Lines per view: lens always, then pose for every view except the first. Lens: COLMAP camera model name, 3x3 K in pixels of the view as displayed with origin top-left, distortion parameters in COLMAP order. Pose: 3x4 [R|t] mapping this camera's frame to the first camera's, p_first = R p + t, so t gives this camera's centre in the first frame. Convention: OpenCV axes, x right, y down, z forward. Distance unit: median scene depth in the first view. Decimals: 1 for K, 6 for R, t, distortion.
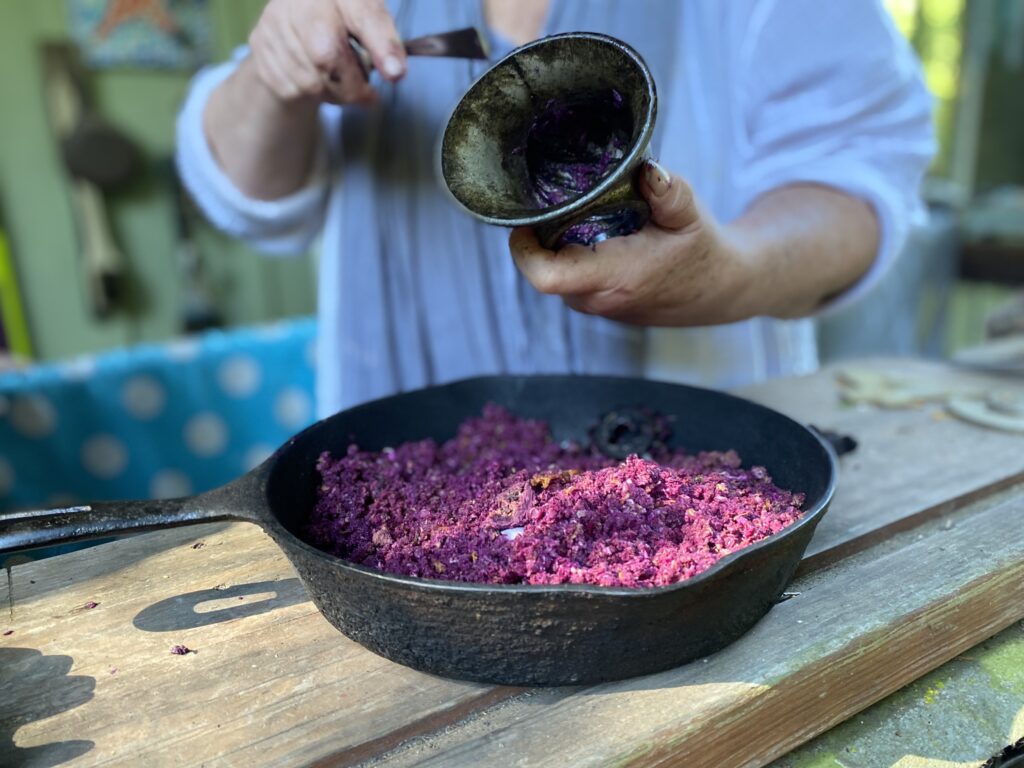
lens RADIAL K [[801.8, 0, 565.1], [0, 801.8, 385.6], [0, 0, 1]] dist [0.011666, -0.024242]
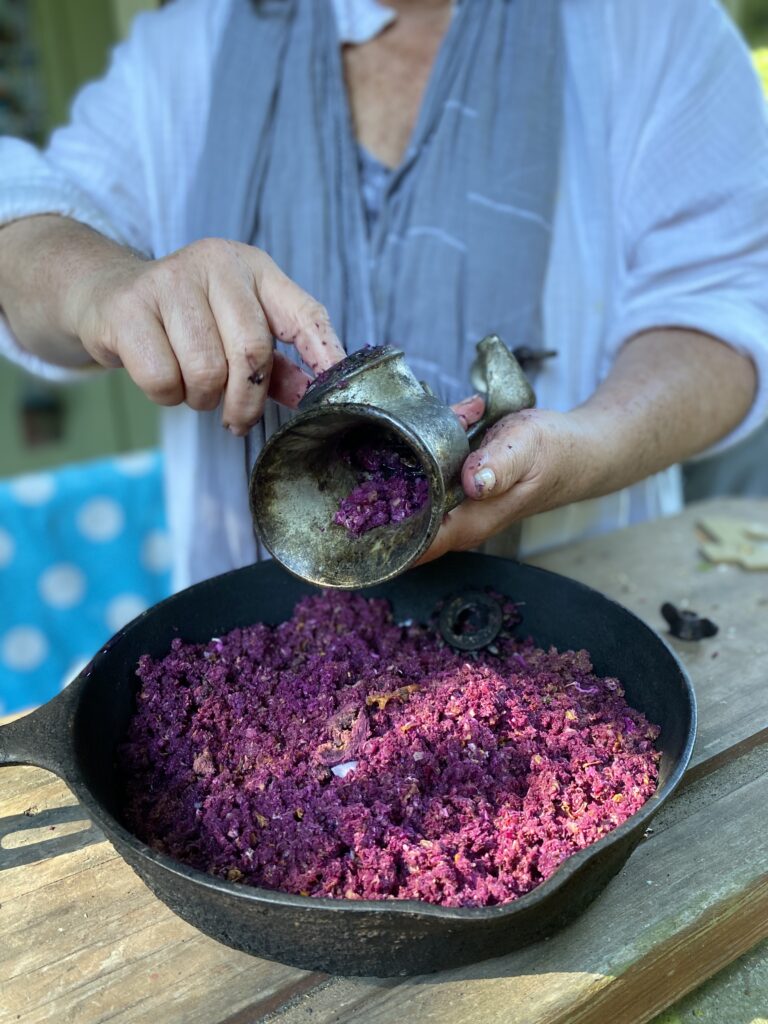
lens RADIAL K [[801.8, 0, 420.9], [0, 801.8, 520.9], [0, 0, 1]] dist [0.011666, -0.024242]
pose [[0.999807, 0.019083, 0.004616, 0.015243], [-0.019430, 0.995456, 0.093220, -0.208522], [-0.002816, -0.093292, 0.995635, 0.115679]]
